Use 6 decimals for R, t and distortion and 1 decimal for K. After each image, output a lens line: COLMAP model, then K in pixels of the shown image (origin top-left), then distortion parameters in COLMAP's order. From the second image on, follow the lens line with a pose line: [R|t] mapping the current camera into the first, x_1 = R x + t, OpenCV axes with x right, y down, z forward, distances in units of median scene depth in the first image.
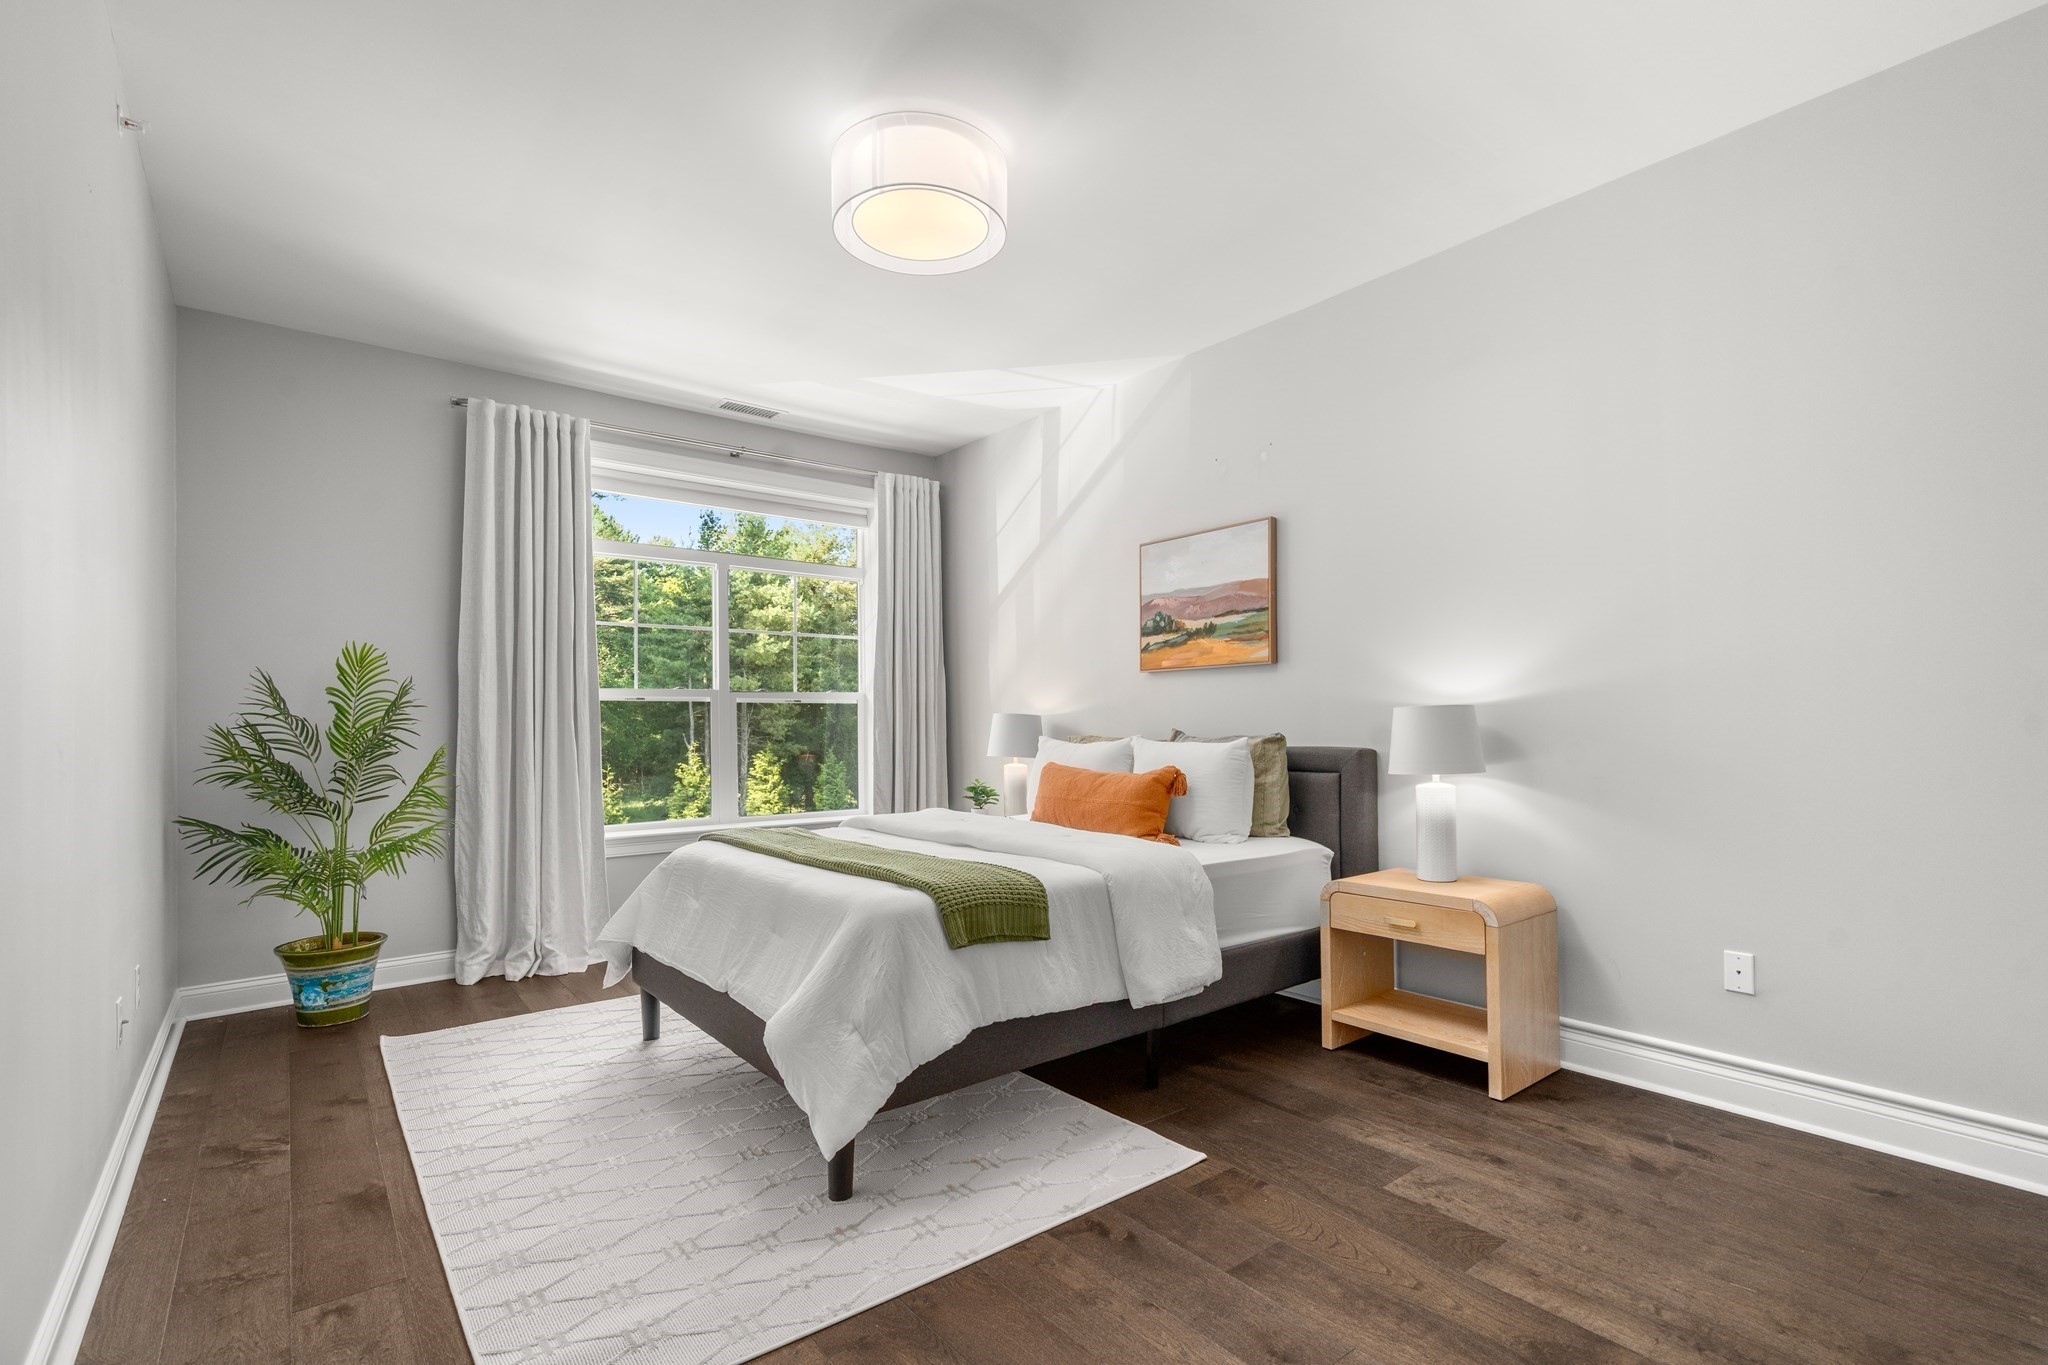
lens RADIAL K [[946.9, 0, 1034.5], [0, 946.9, 705.8], [0, 0, 1]] dist [-0.001849, -0.000168]
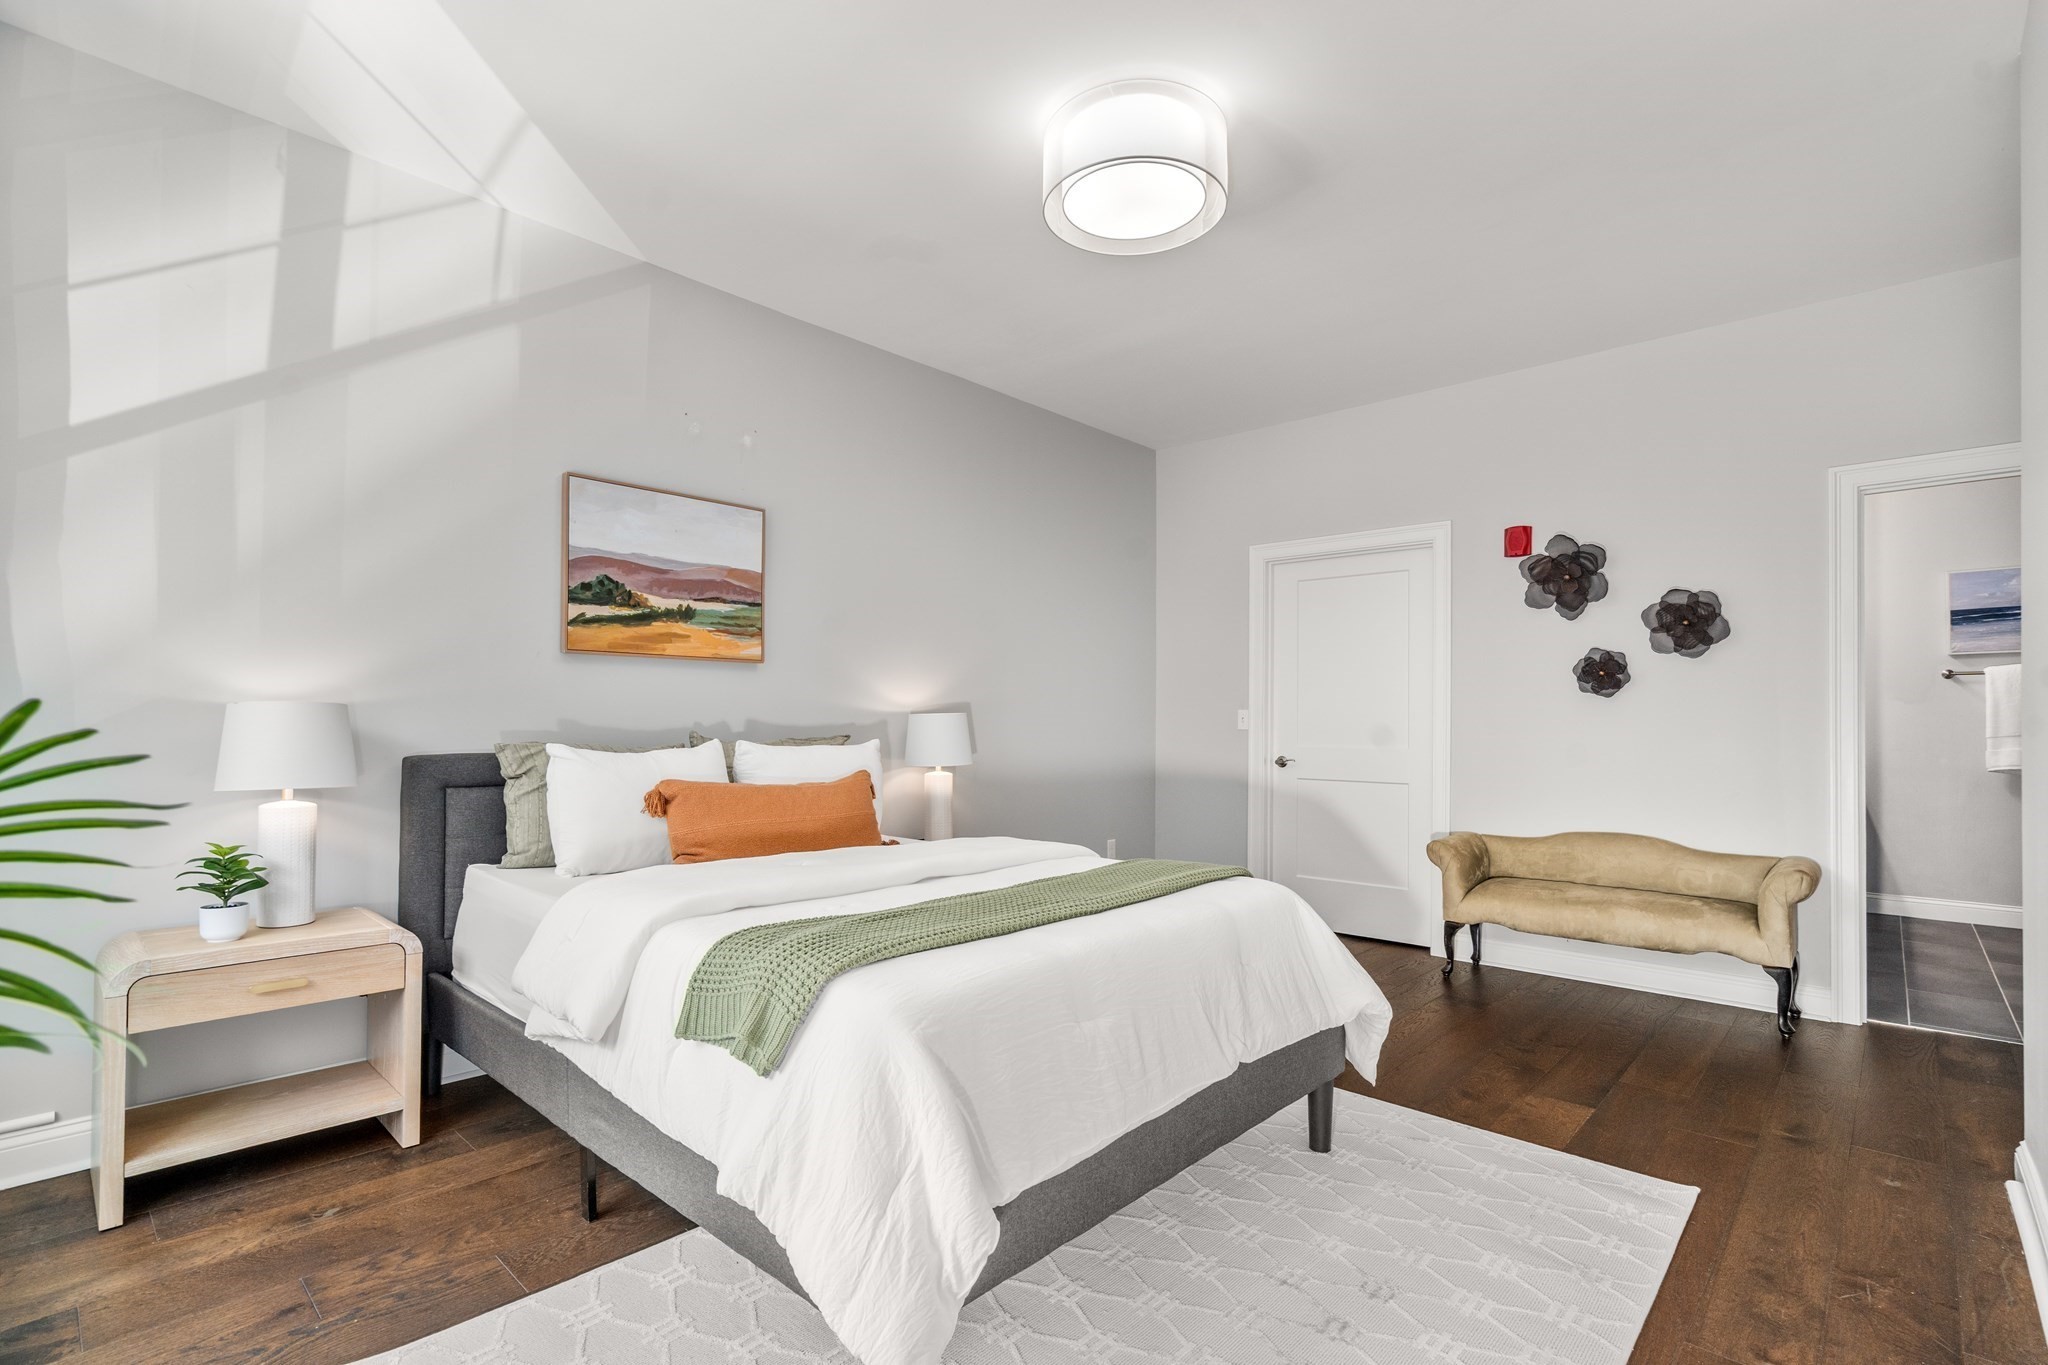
lens RADIAL K [[946.9, 0, 1034.5], [0, 946.9, 705.8], [0, 0, 1]] dist [-0.001849, -0.000168]
pose [[-0.155368, 0.018157, 0.987690, -0.667096], [-0.026489, 0.999395, -0.022539, 0.012222], [-0.987501, -0.029665, -0.154794, 0.785168]]
